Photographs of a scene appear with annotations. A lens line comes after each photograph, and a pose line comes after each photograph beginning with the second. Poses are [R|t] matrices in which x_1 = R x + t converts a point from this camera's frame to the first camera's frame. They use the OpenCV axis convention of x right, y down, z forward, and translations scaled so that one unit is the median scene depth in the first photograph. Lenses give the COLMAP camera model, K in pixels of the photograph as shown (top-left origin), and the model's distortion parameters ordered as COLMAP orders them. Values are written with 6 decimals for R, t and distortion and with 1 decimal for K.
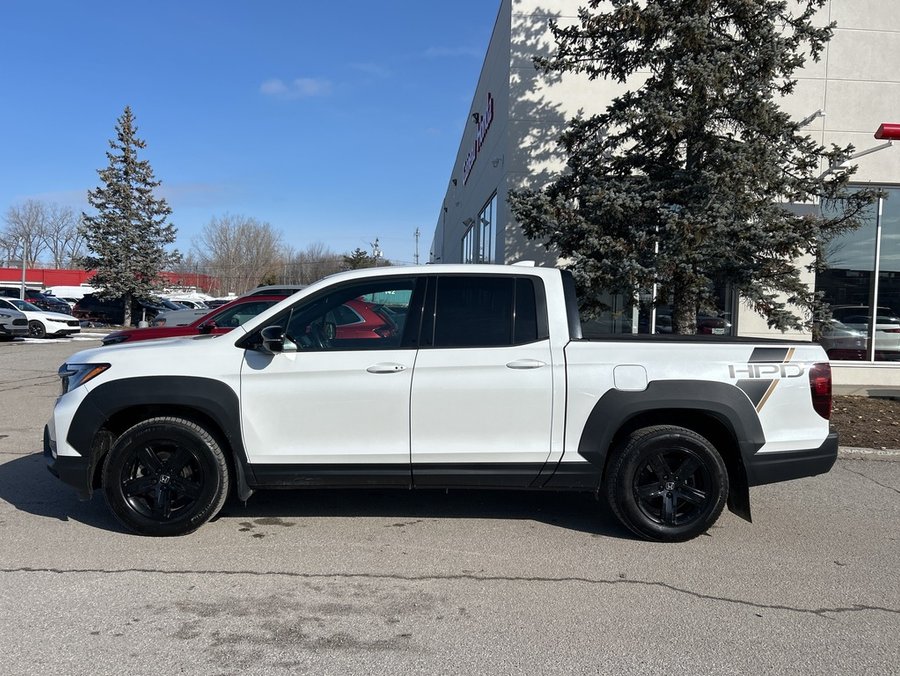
lens RADIAL K [[757.9, 0, 455.4], [0, 757.9, 339.1], [0, 0, 1]] dist [0.019476, -0.006480]
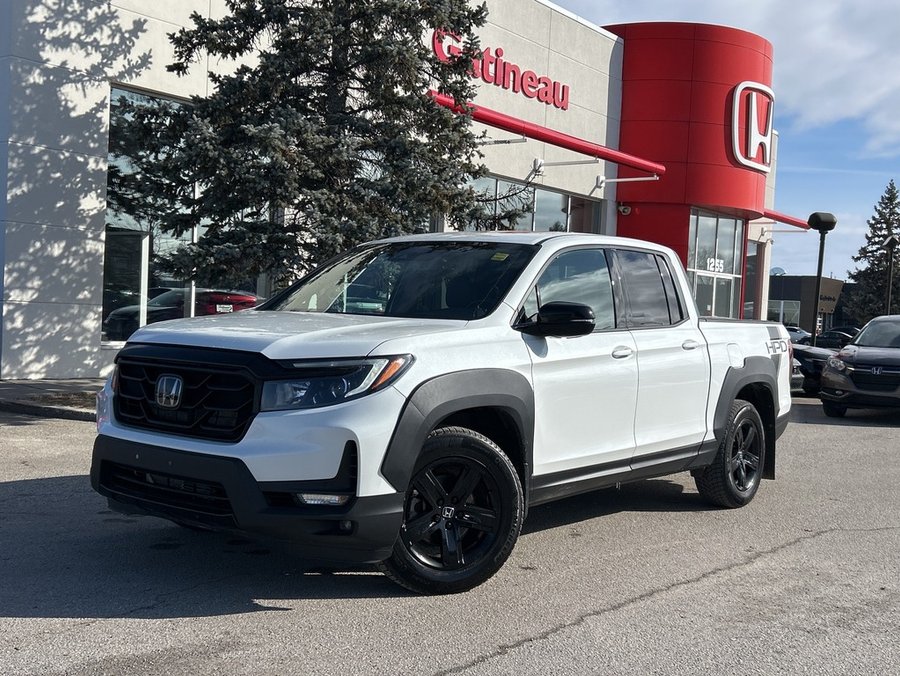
lens RADIAL K [[1035.0, 0, 537.4], [0, 1035.0, 337.9], [0, 0, 1]] dist [0.006232, 0.017068]
pose [[0.613649, -0.010552, 0.789508, -0.479911], [-0.005487, 0.999830, 0.017628, 0.000382], [-0.789560, -0.015149, 0.613487, 0.147733]]
